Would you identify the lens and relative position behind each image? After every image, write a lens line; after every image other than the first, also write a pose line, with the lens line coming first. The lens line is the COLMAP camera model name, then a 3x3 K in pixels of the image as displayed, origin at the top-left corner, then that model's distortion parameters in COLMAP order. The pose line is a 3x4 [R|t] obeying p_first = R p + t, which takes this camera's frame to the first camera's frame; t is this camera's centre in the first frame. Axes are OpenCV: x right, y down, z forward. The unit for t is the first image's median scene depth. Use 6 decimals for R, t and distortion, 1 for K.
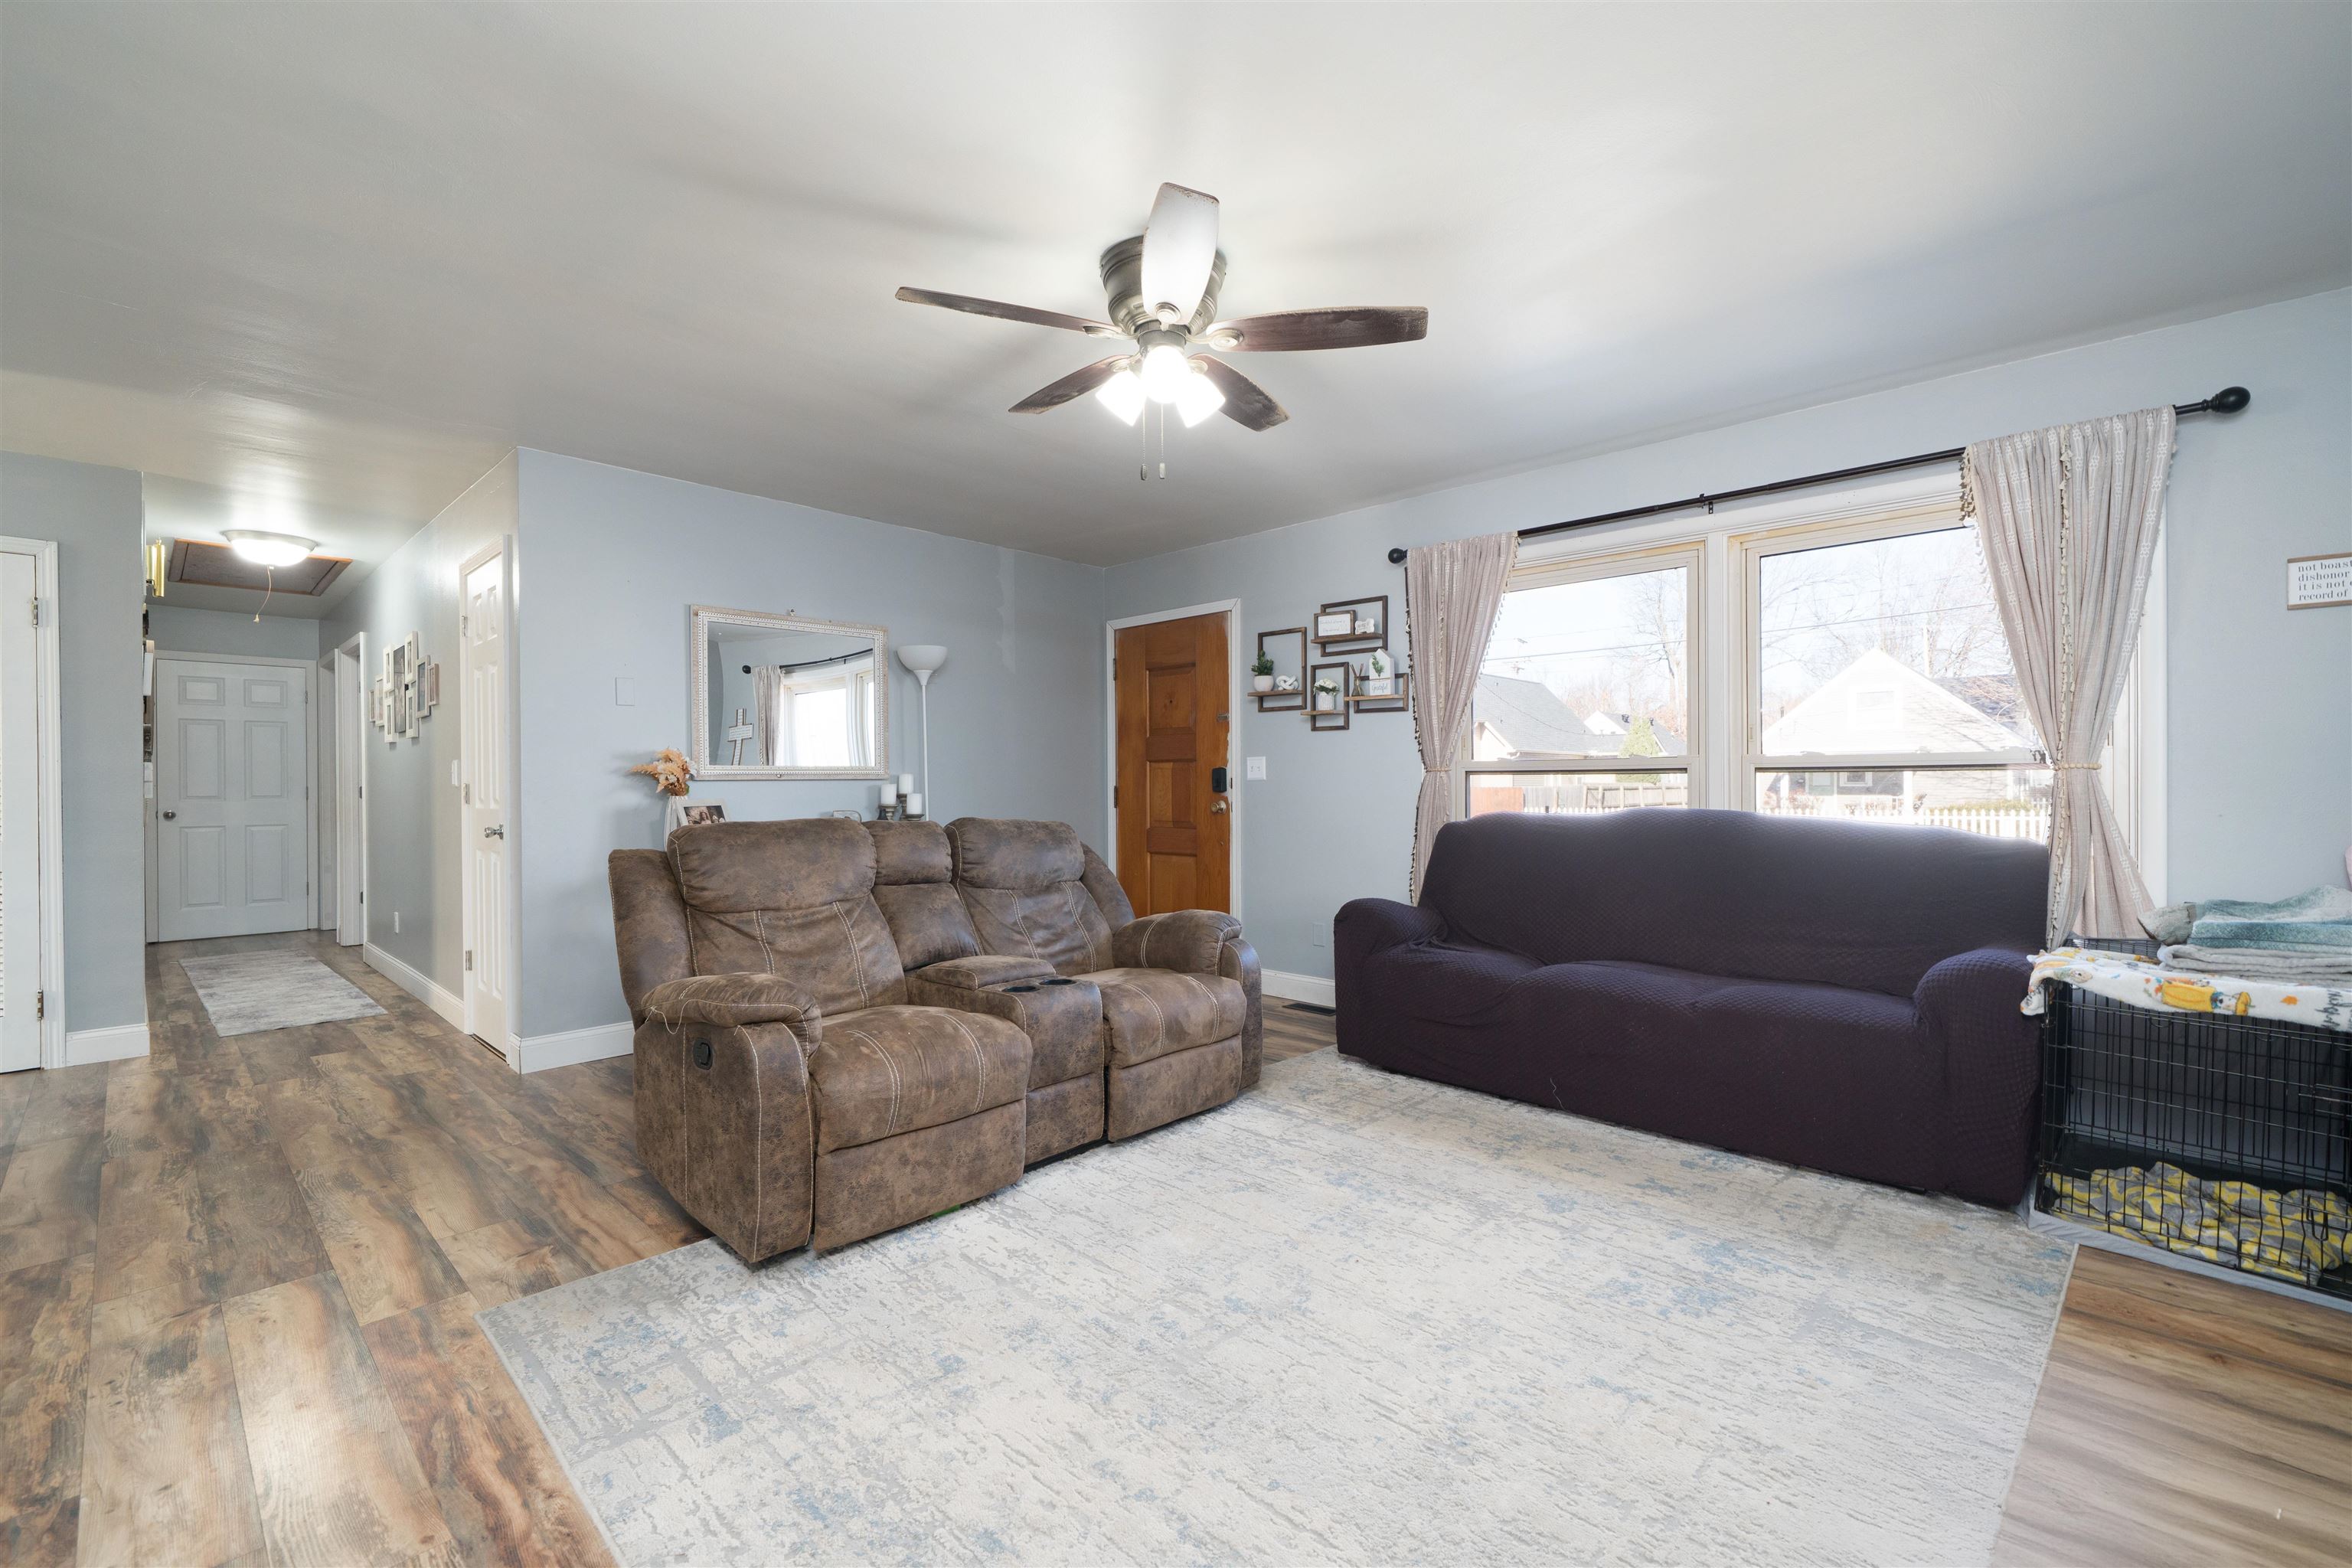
lens RADIAL K [[989.8, 0, 1164.3], [0, 989.8, 780.5], [0, 0, 1]] dist [-0.001579, 0.000046]
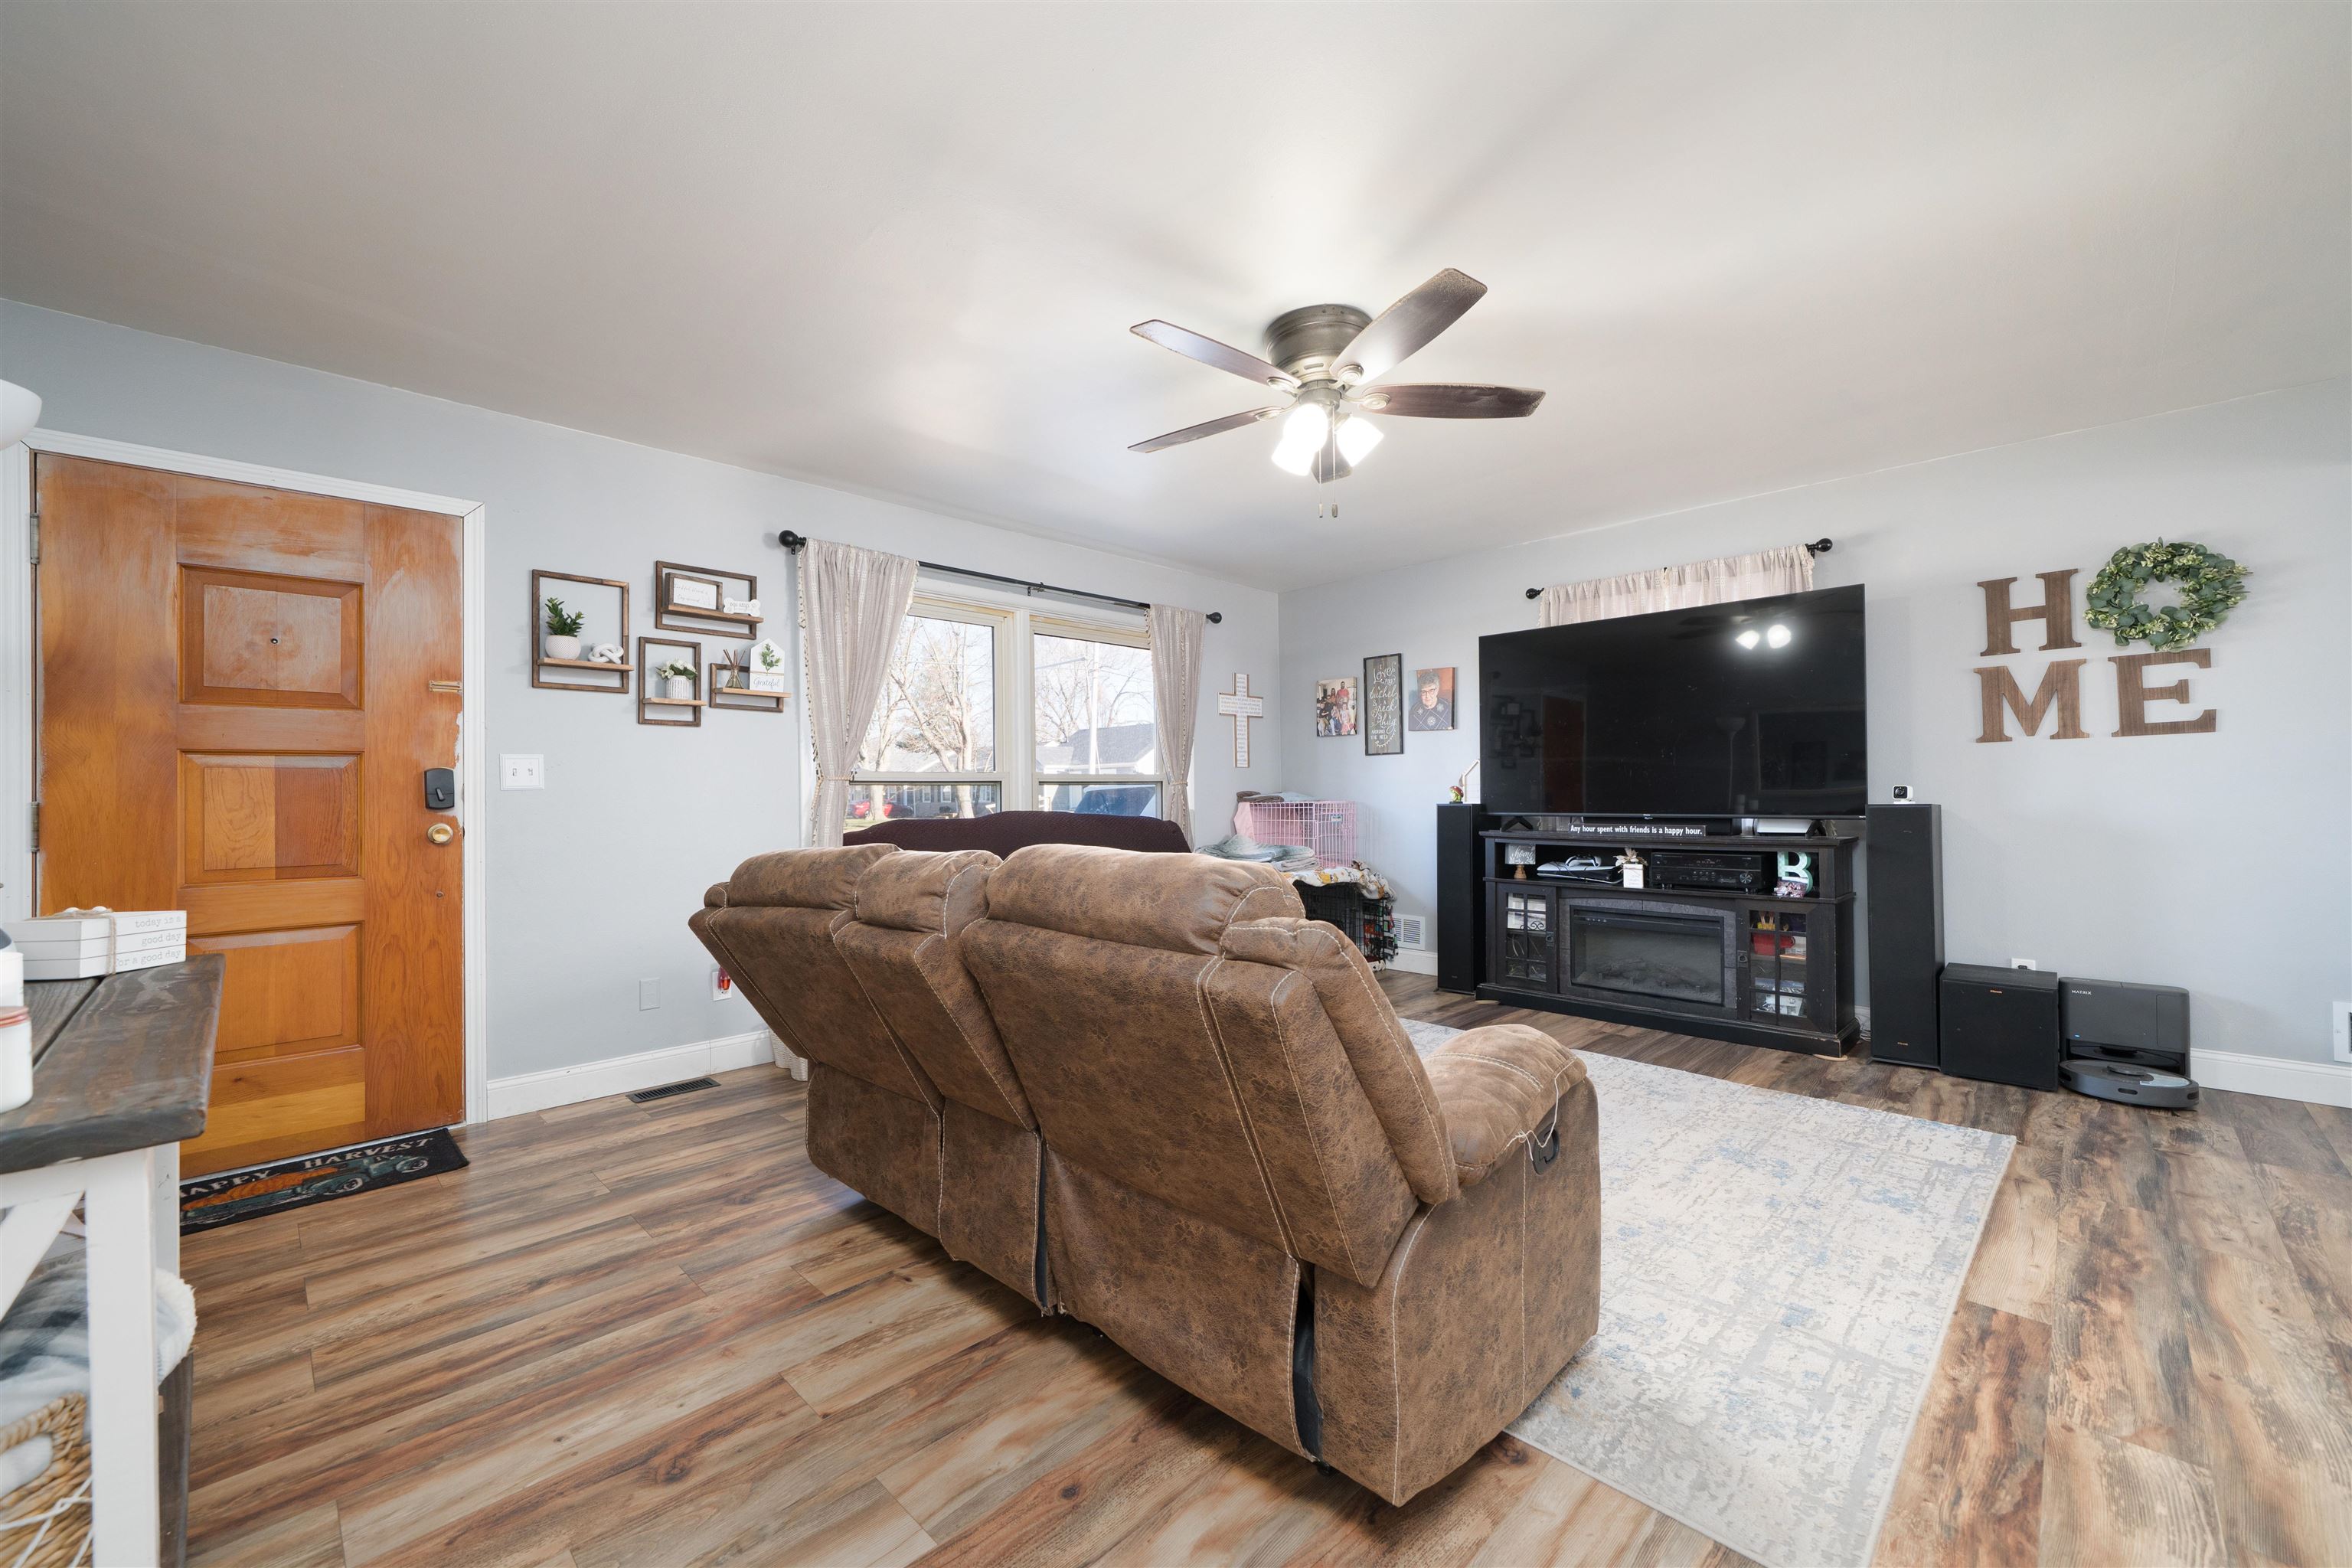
lens RADIAL K [[921.5, 0, 1163.1], [0, 921.5, 788.9], [0, 0, 1]] dist [-0.001627, 0.000050]
pose [[0.024830, 0.007438, 0.999664, -0.929401], [0.003914, 0.999964, -0.007537, 0.009791], [-0.999684, 0.004099, 0.024800, 1.016836]]
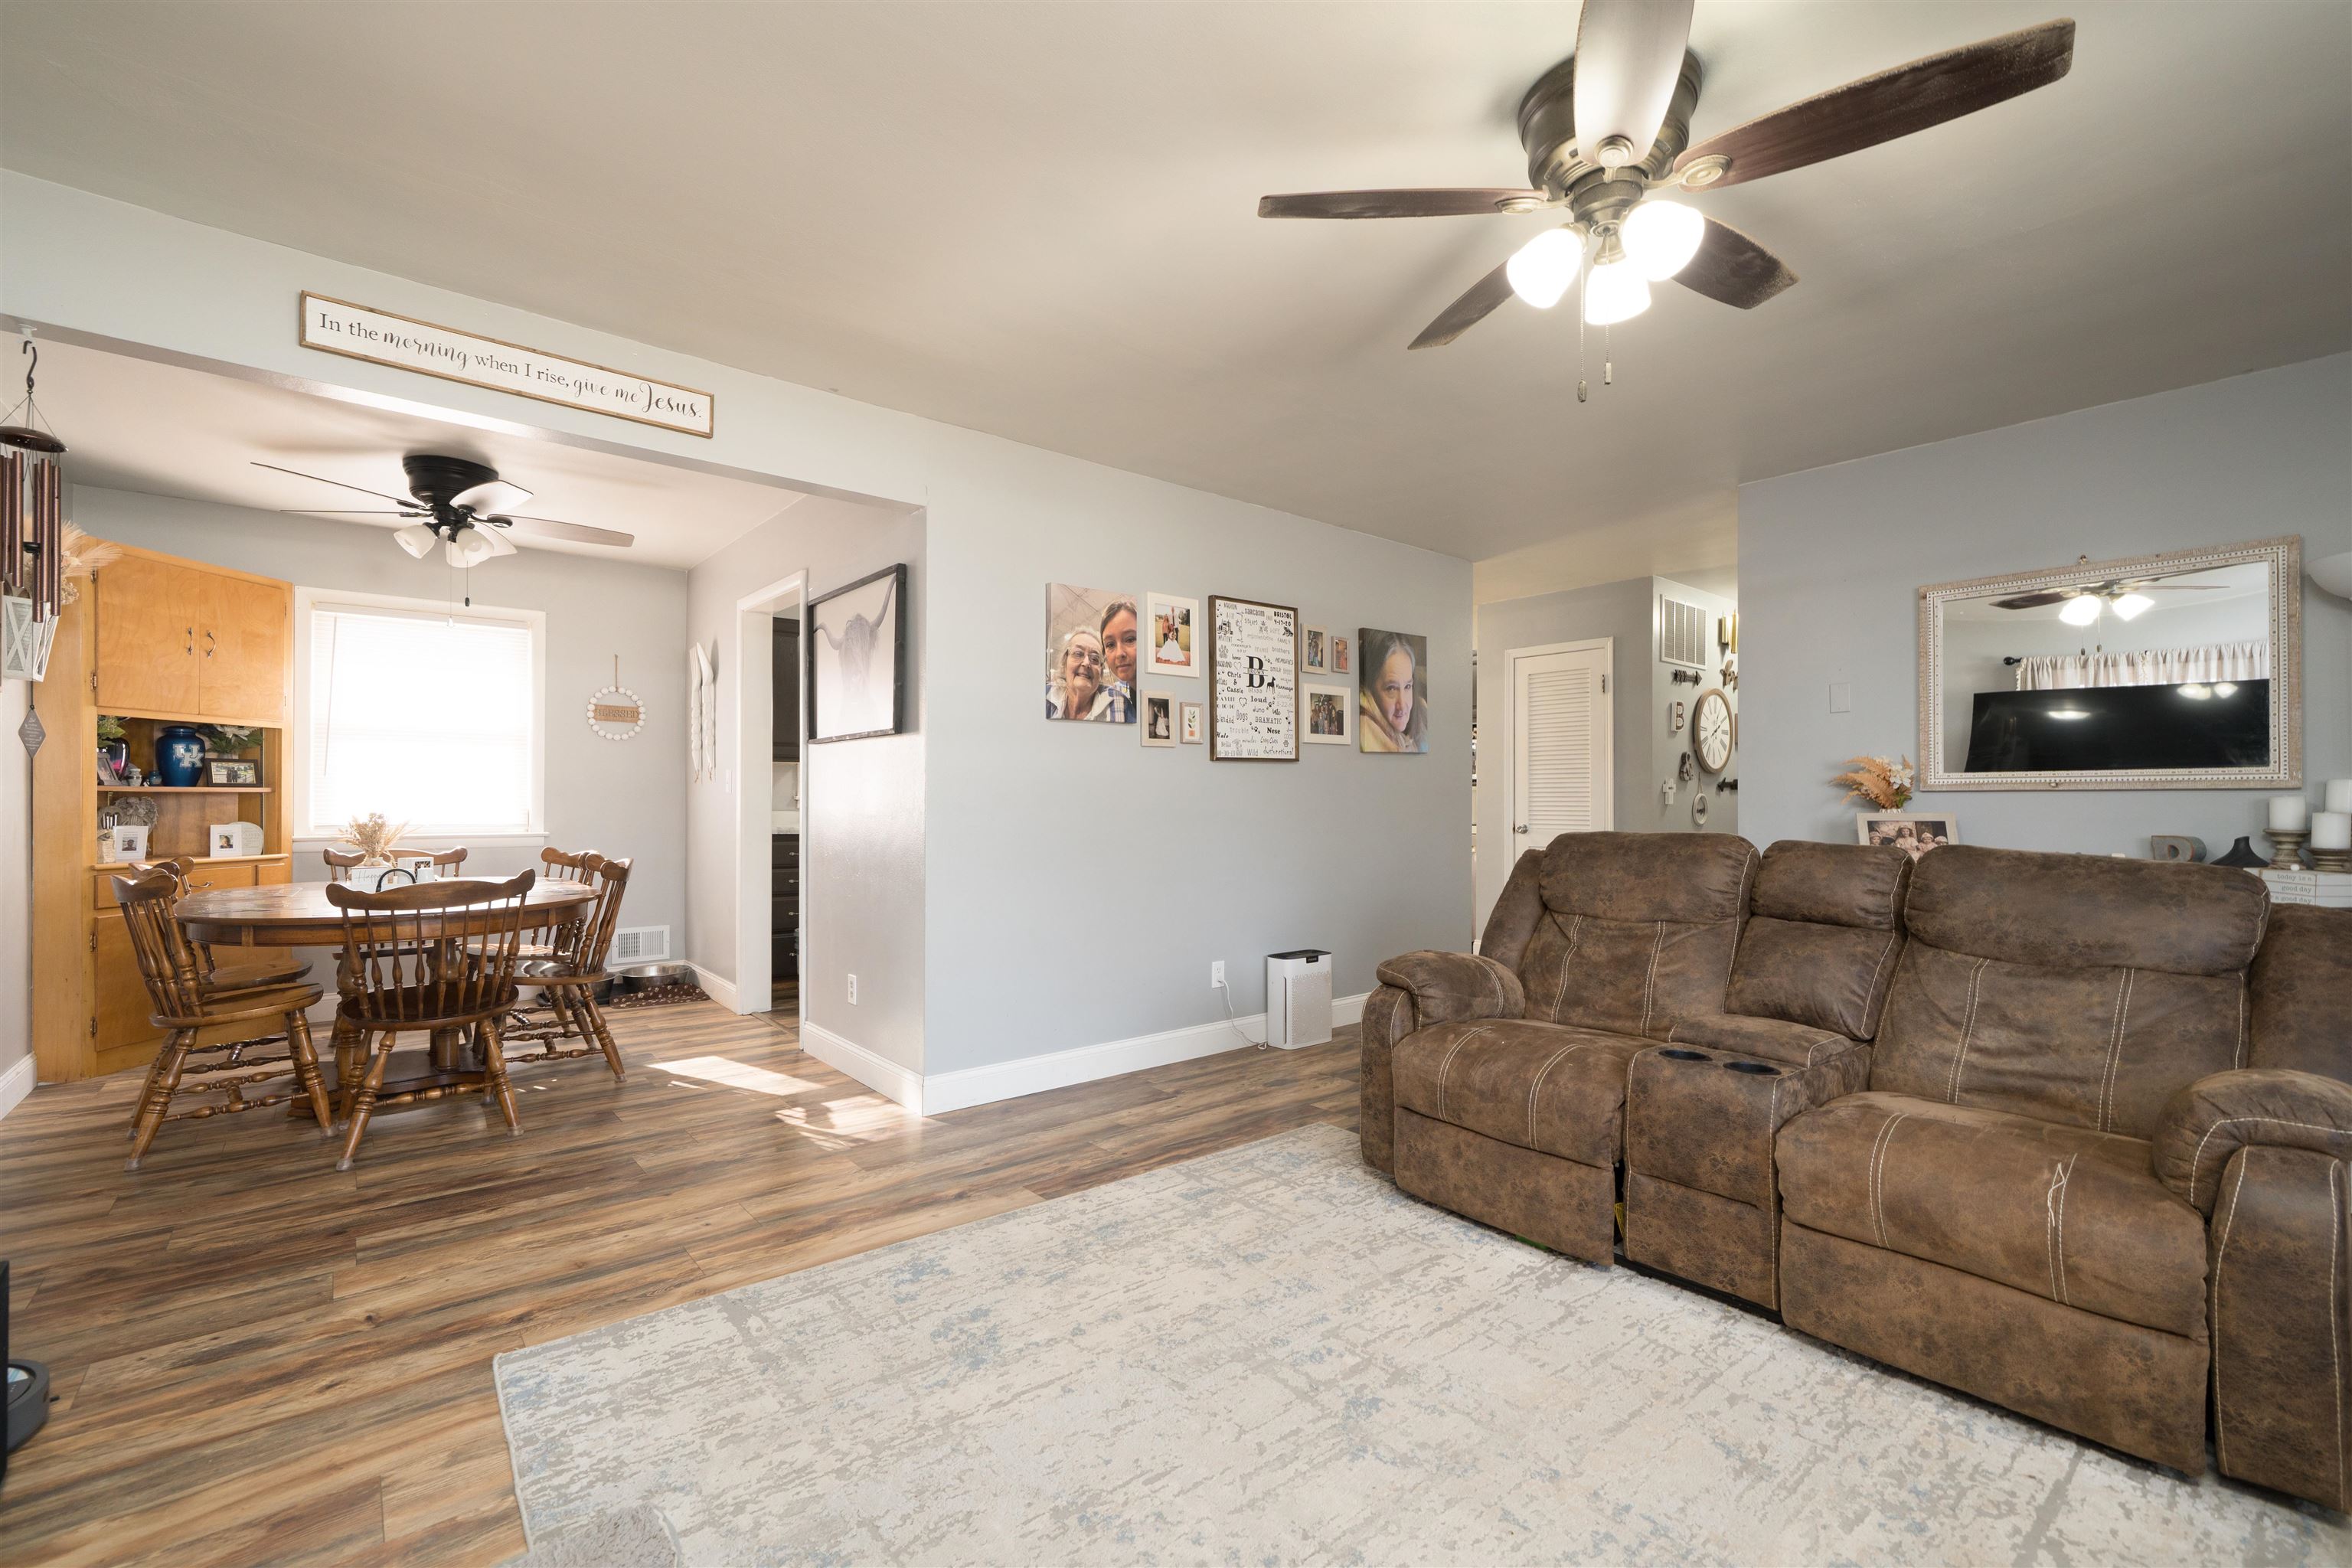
lens RADIAL K [[995.3, 0, 1170.1], [0, 995.3, 798.5], [0, 0, 1]] dist [-0.001191, -0.000324]
pose [[-0.107752, 0.005027, -0.994165, 0.674360], [0.002549, 0.999985, 0.004780, 0.000534], [0.994175, -0.002019, -0.107763, 0.662398]]
